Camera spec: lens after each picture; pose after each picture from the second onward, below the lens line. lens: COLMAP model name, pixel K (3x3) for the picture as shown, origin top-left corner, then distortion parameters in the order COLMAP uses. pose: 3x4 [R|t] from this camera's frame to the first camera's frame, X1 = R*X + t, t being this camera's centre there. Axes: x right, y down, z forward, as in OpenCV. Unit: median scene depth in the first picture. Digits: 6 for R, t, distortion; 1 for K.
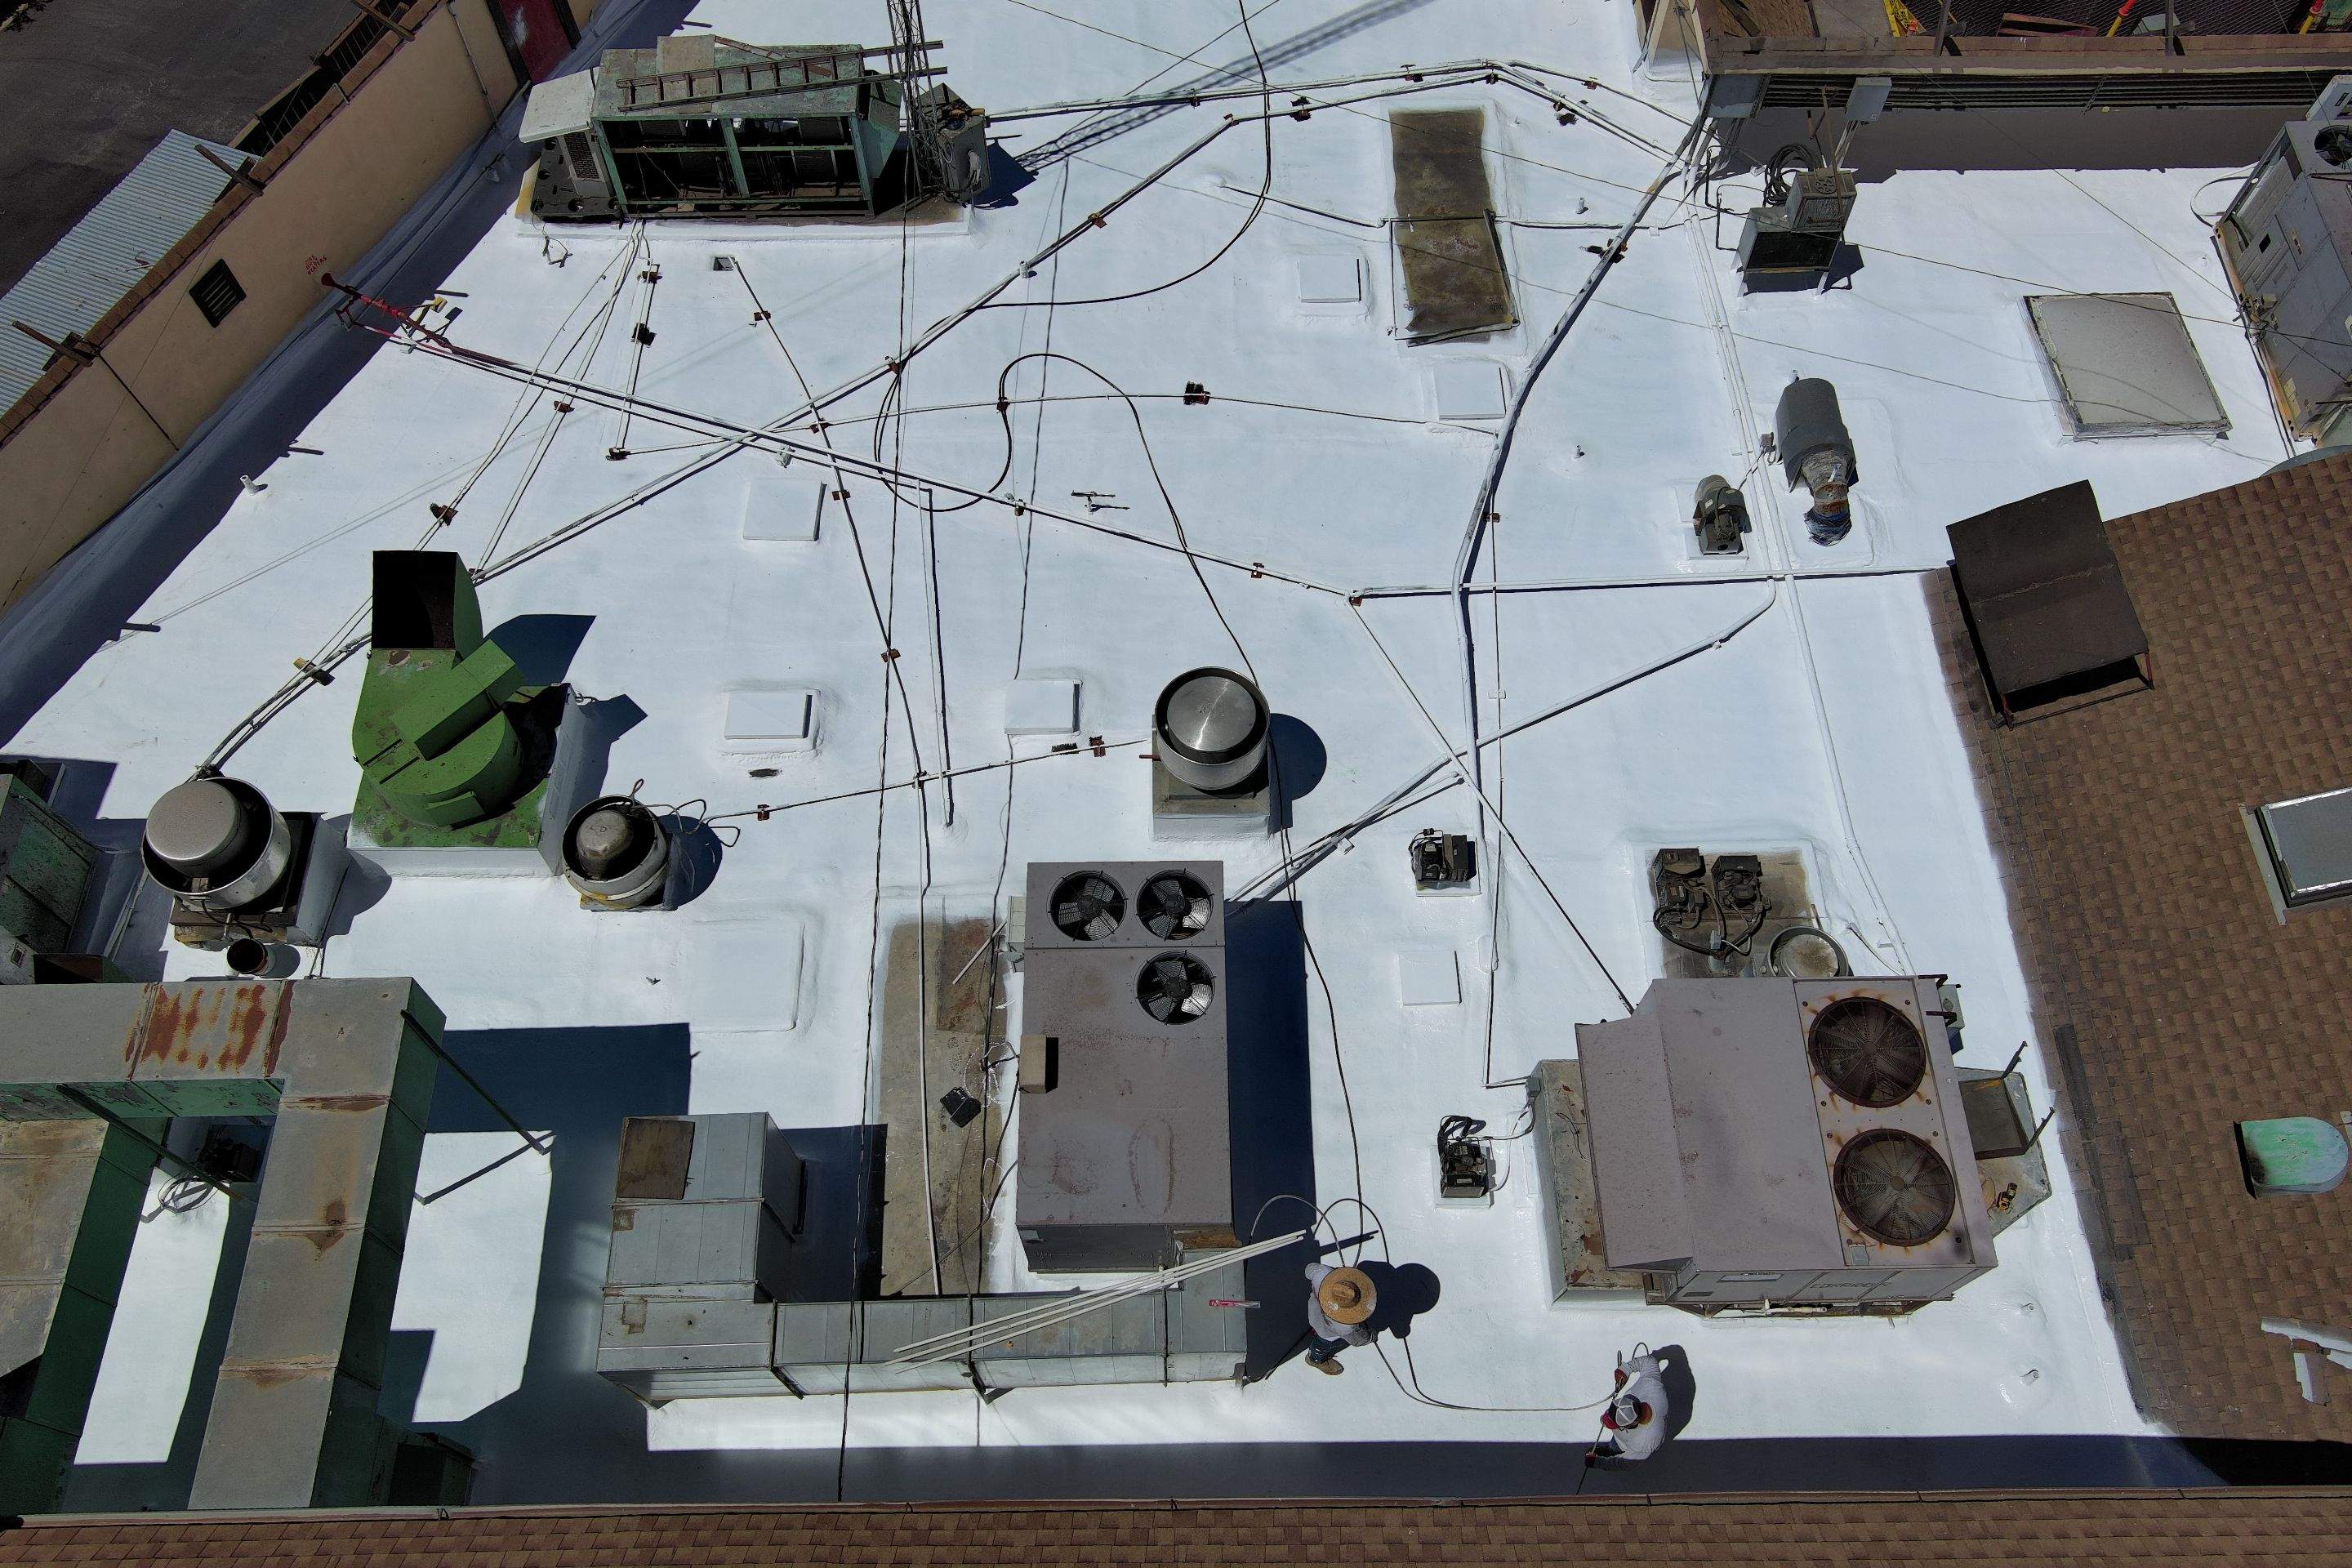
lens RADIAL K [[1822.2, 0, 1176.0], [0, 1822.2, 784.0], [0, 0, 1]] dist [0.028268, -0.042953]
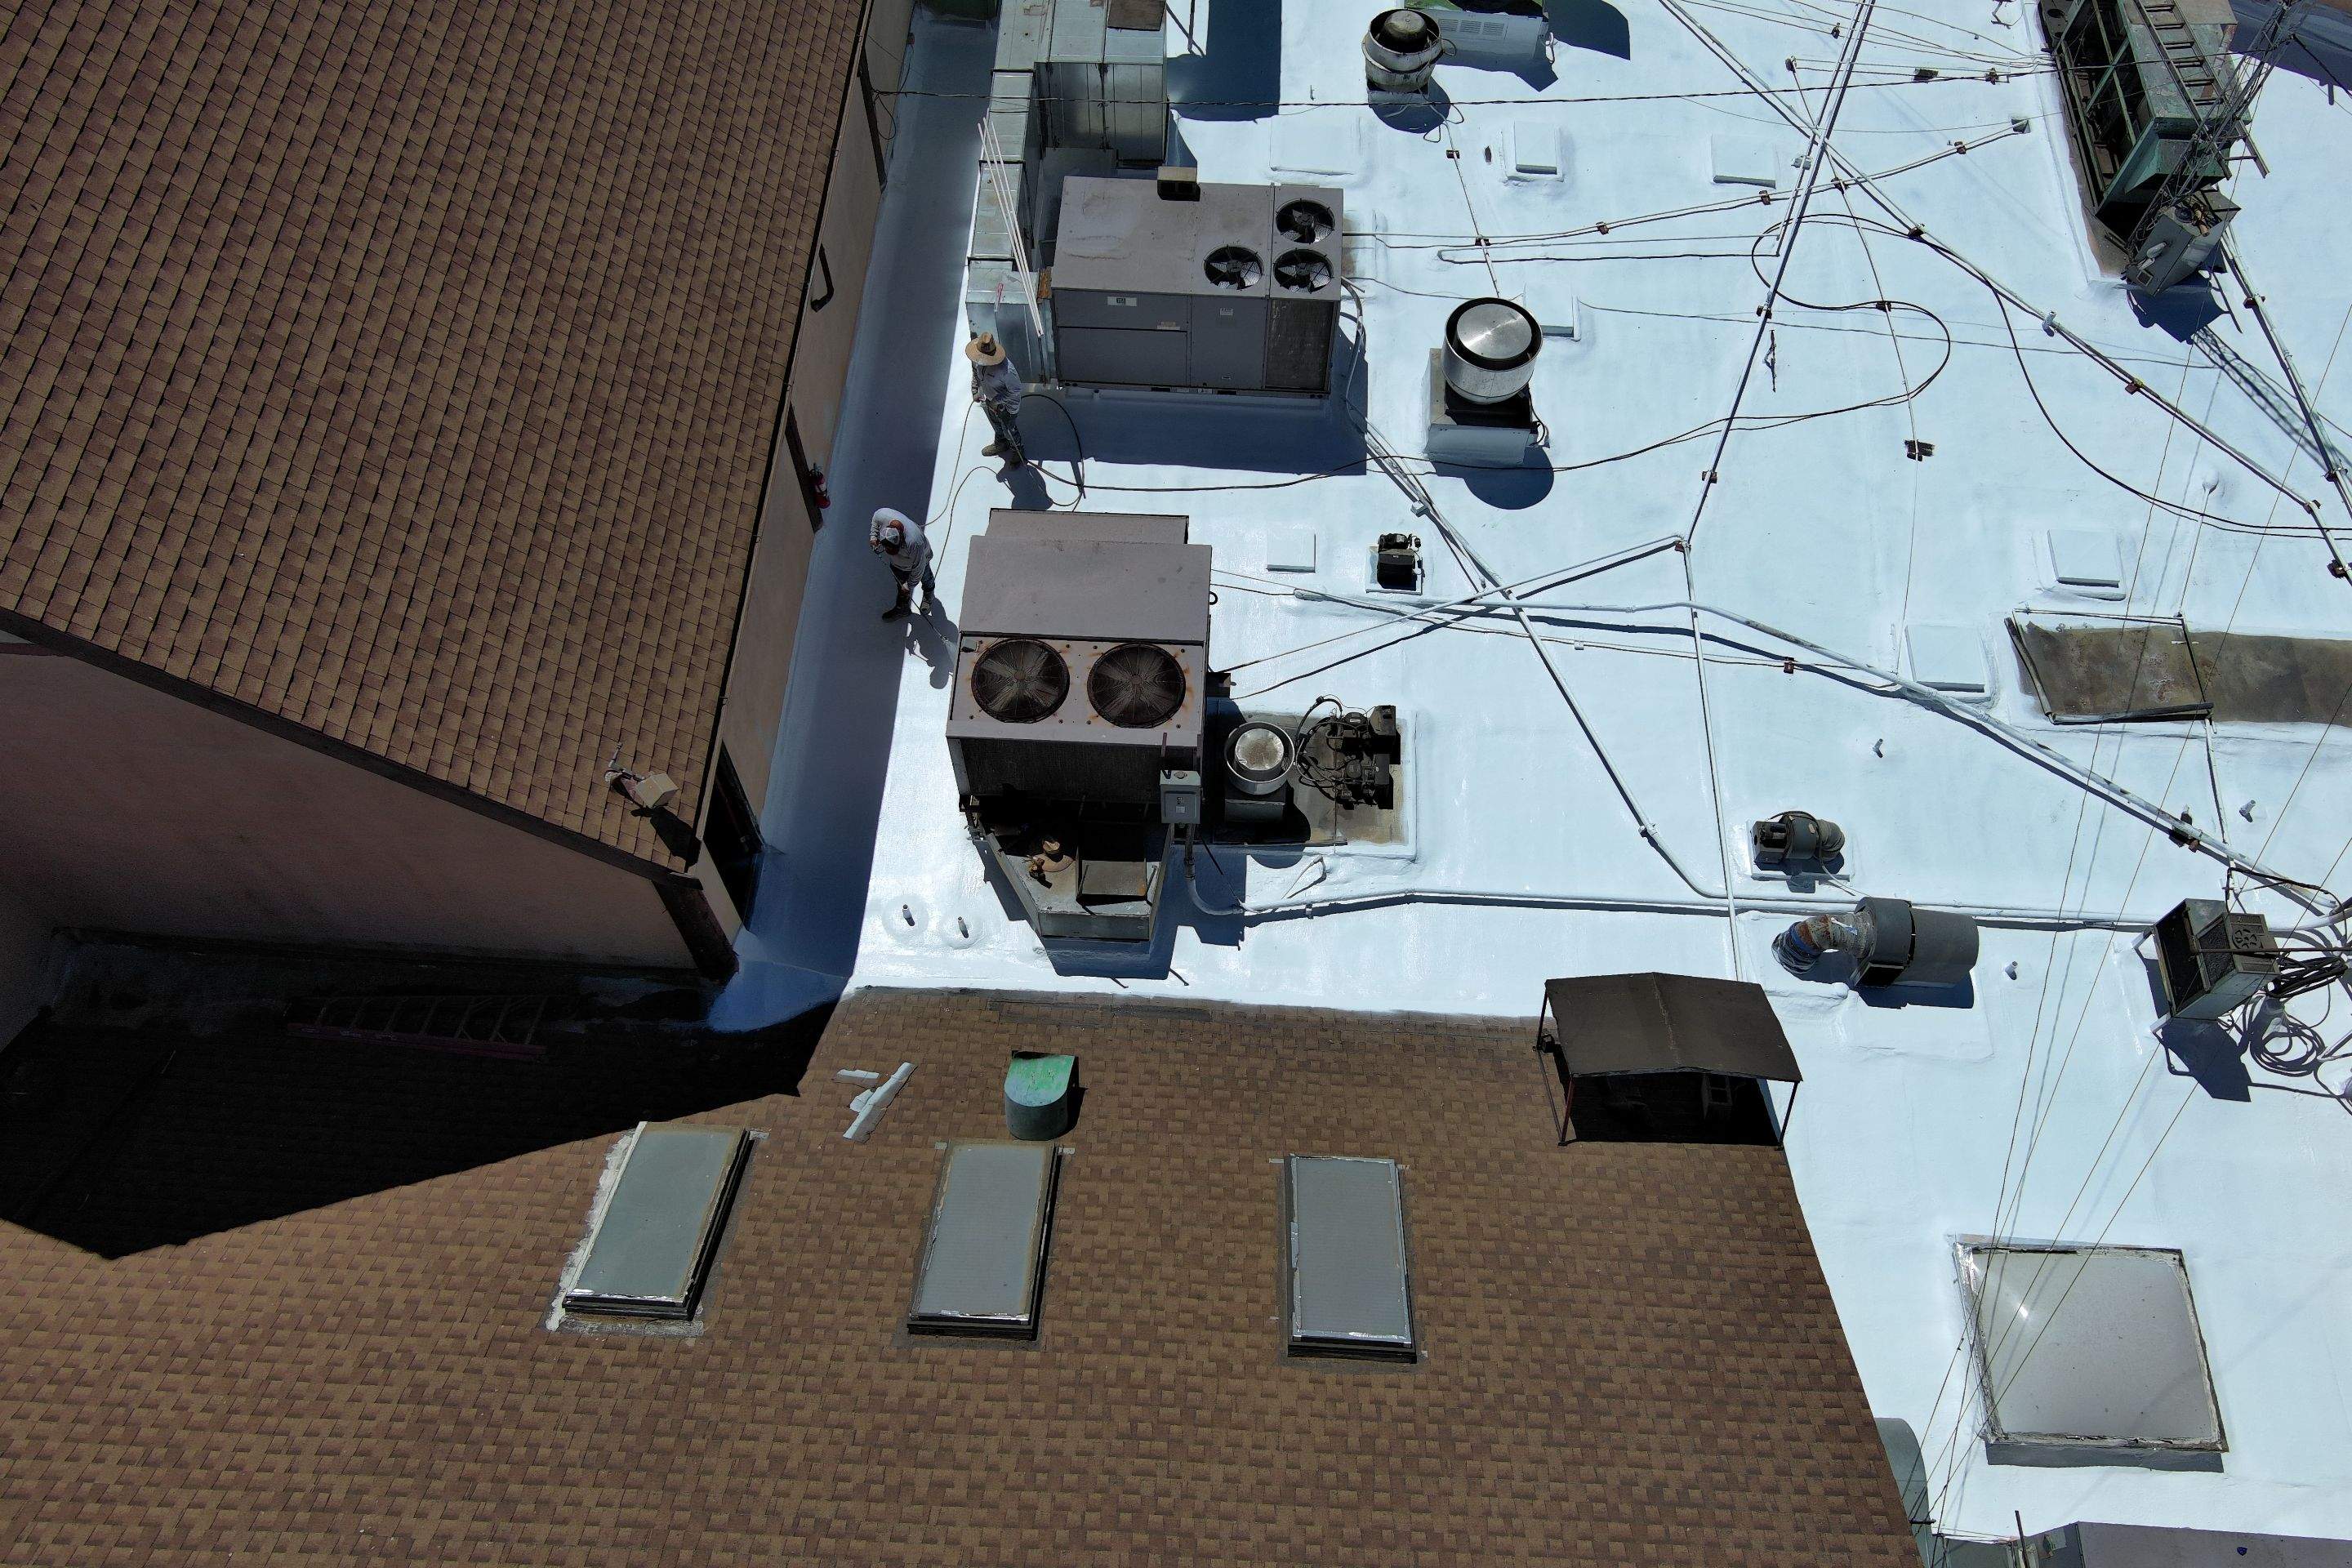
lens RADIAL K [[1812.0, 0, 1172.2], [0, 1812.0, 789.6], [0, 0, 1]] dist [0.009824, -0.008433]
pose [[-0.070566, 0.877492, -0.474371, 0.685414], [-0.880522, 0.168665, 0.442982, -0.261707], [0.468723, 0.448954, 0.760749, 0.111706]]
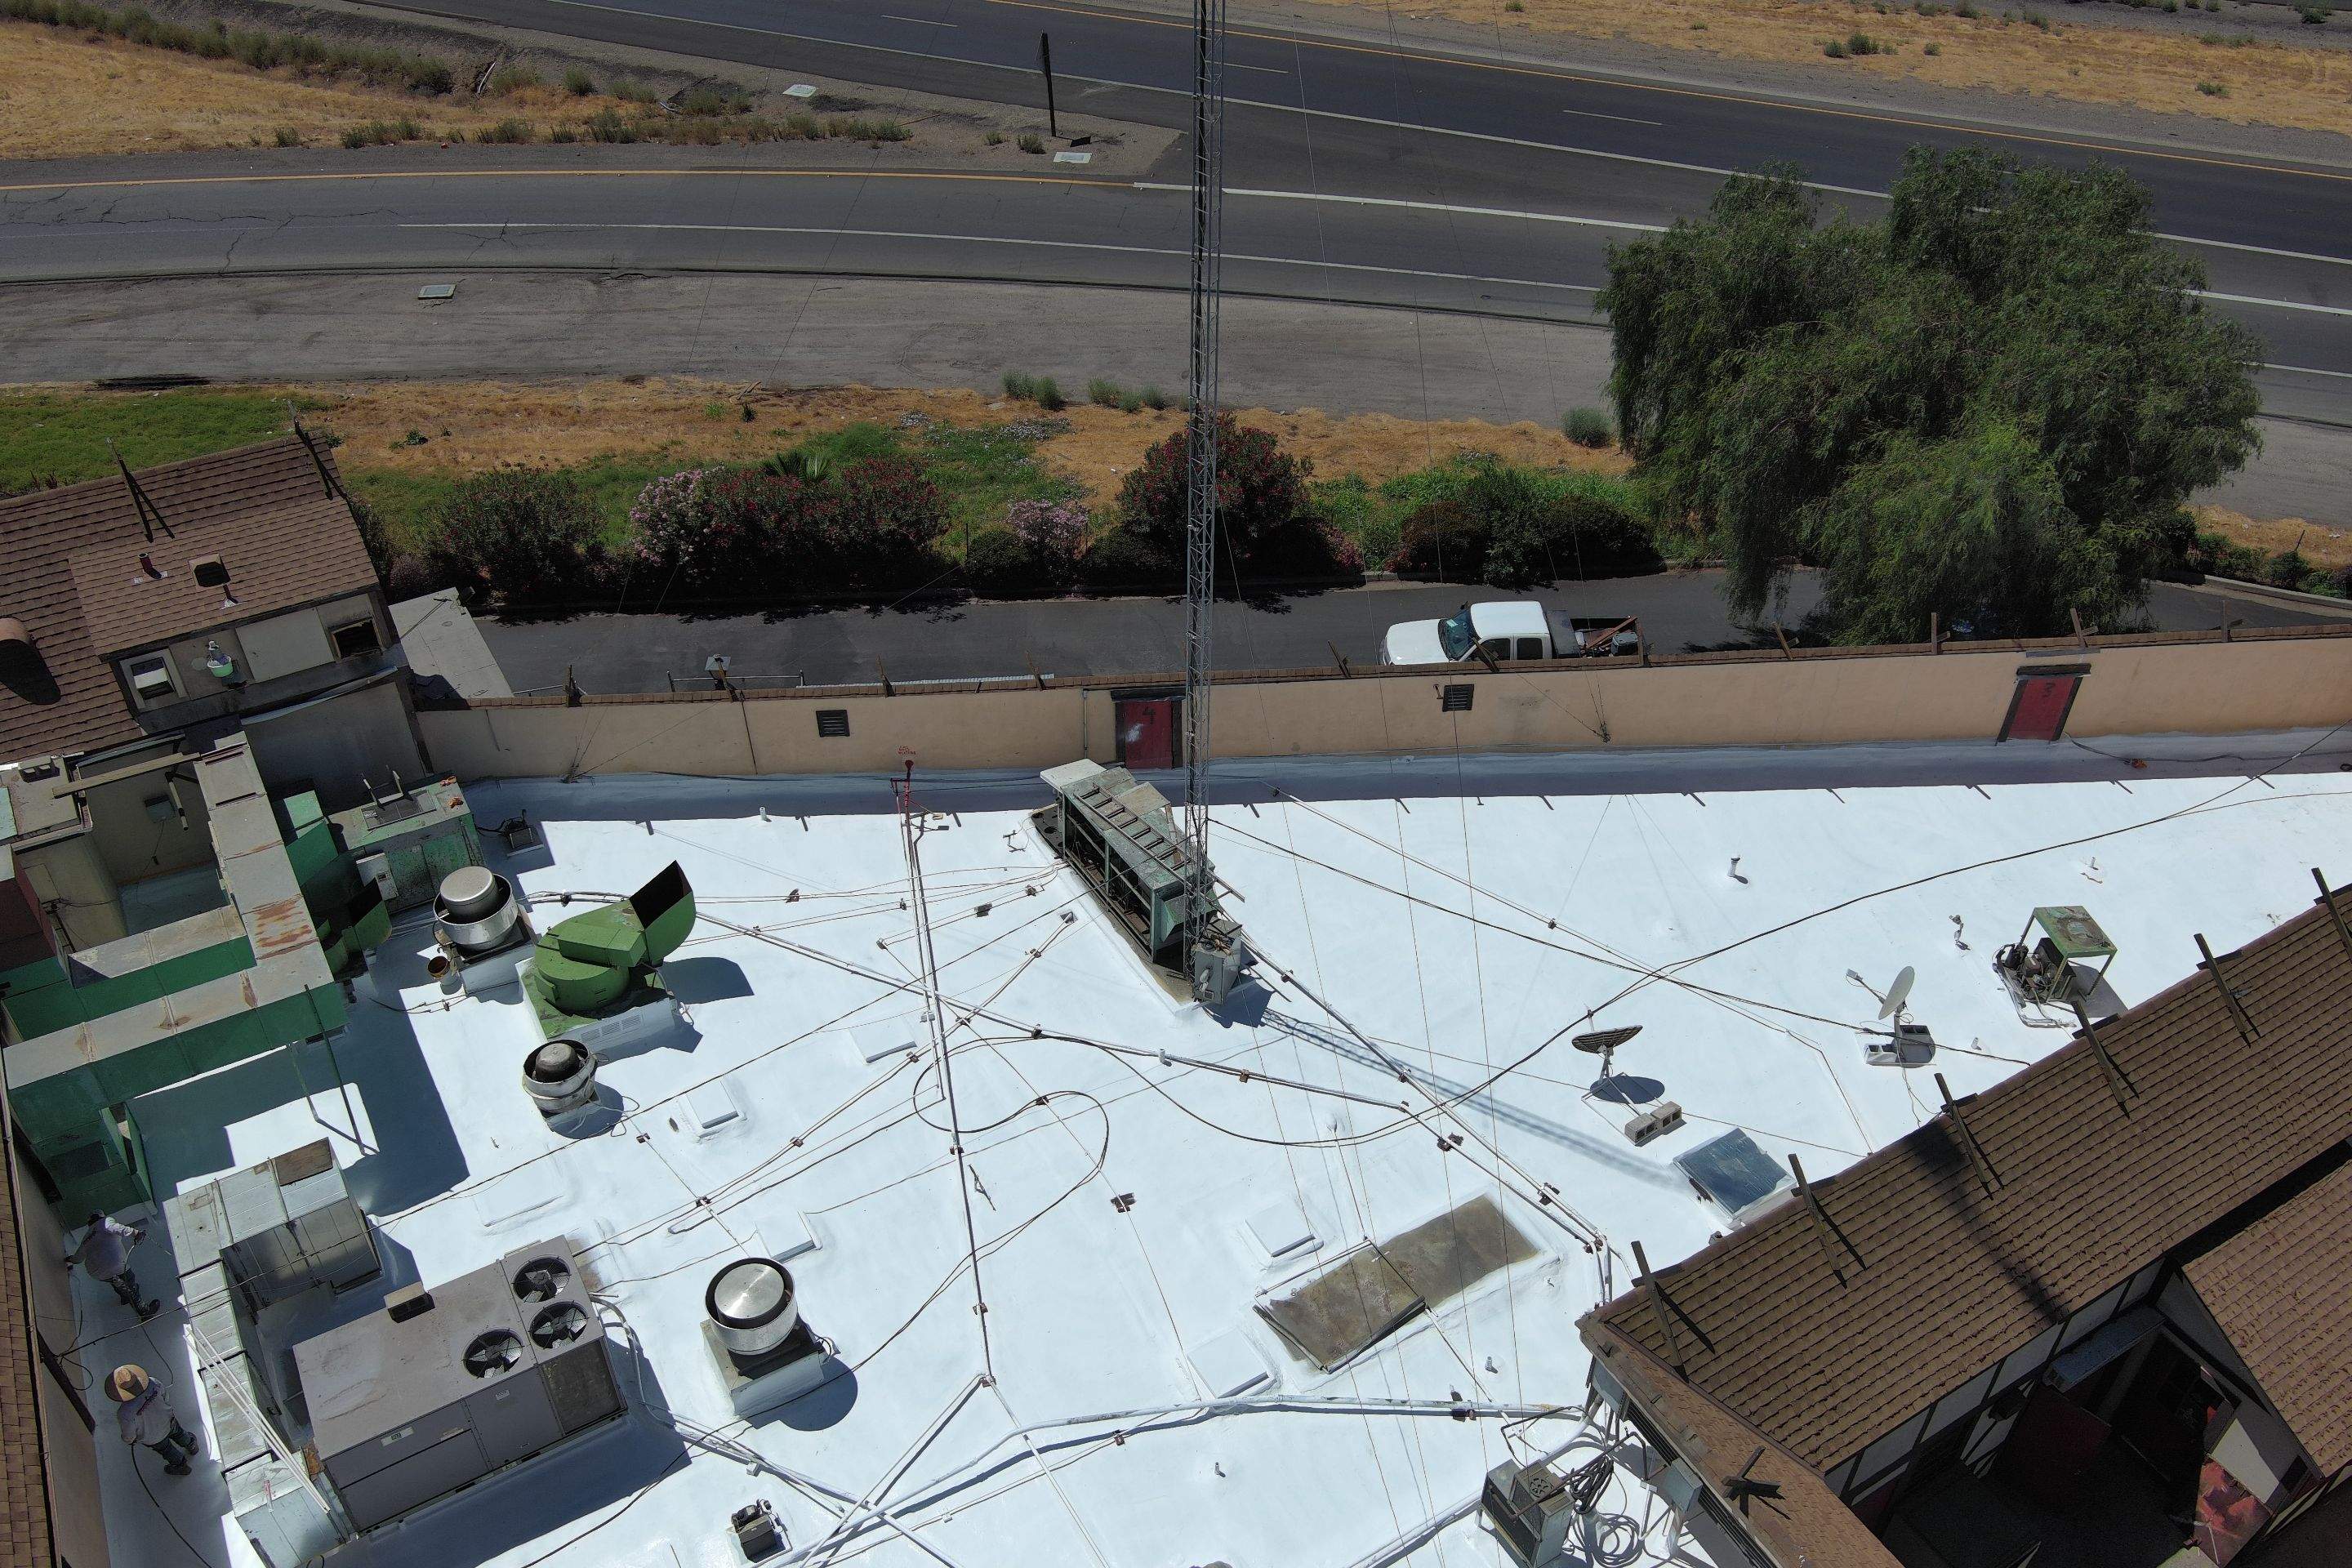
lens RADIAL K [[1812.0, 0, 1172.2], [0, 1812.0, 789.6], [0, 0, 1]] dist [0.009824, -0.008433]
pose [[0.499027, 0.543621, -0.674868, 0.686838], [-0.765954, 0.640941, -0.050089, -0.351286], [0.405321, 0.541914, 0.736236, -0.026842]]
